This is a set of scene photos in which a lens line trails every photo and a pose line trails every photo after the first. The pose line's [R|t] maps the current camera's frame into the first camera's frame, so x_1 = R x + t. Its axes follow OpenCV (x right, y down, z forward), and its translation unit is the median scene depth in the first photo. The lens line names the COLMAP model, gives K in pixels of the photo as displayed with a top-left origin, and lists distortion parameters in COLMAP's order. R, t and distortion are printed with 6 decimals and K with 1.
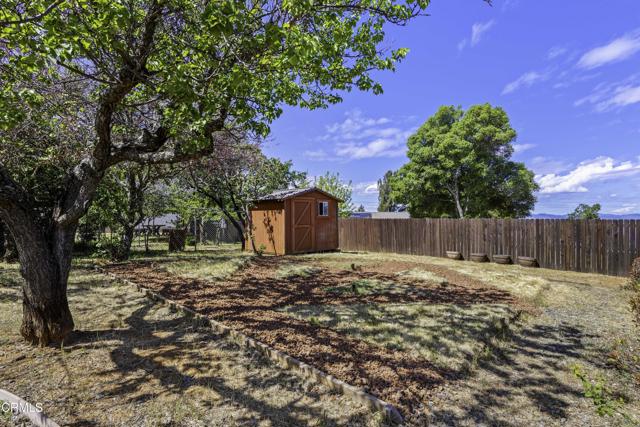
lens RADIAL K [[315.4, 0, 317.4], [0, 315.4, 214.1], [0, 0, 1]] dist [0.001425, 0.000353]
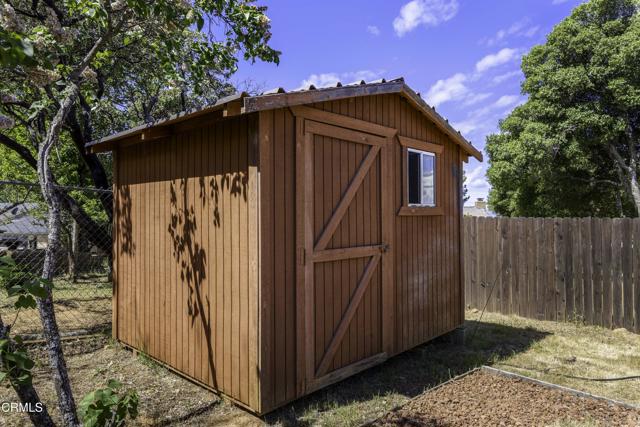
lens RADIAL K [[425.7, 0, 321.6], [0, 425.7, 212.9], [0, 0, 1]] dist [0.007798, 0.001602]
pose [[0.999941, 0.008841, 0.006370, -0.033767], [-0.008888, 0.999933, 0.007375, 0.004991], [-0.006304, -0.007432, 0.999953, 0.363563]]
